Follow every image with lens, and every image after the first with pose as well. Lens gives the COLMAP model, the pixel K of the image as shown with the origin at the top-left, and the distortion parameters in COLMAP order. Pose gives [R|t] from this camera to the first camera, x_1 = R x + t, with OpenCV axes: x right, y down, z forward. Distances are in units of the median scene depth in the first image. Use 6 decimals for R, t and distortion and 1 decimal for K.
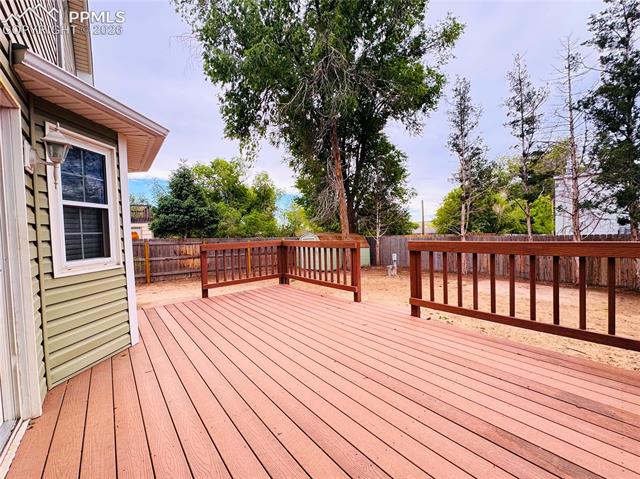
lens RADIAL K [[253.6, 0, 319.4], [0, 253.6, 238.7], [0, 0, 1]] dist [-0.001264, -0.000150]
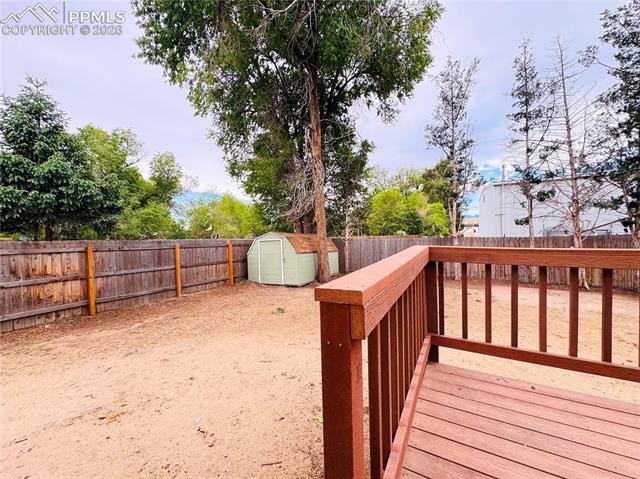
lens RADIAL K [[253.6, 0, 319.4], [0, 253.6, 238.7], [0, 0, 1]] dist [-0.001264, -0.000150]
pose [[0.928986, -0.000472, 0.370114, -0.212174], [0.002916, 0.999977, -0.006044, -0.001268], [-0.370103, 0.006694, 0.928967, 0.349374]]
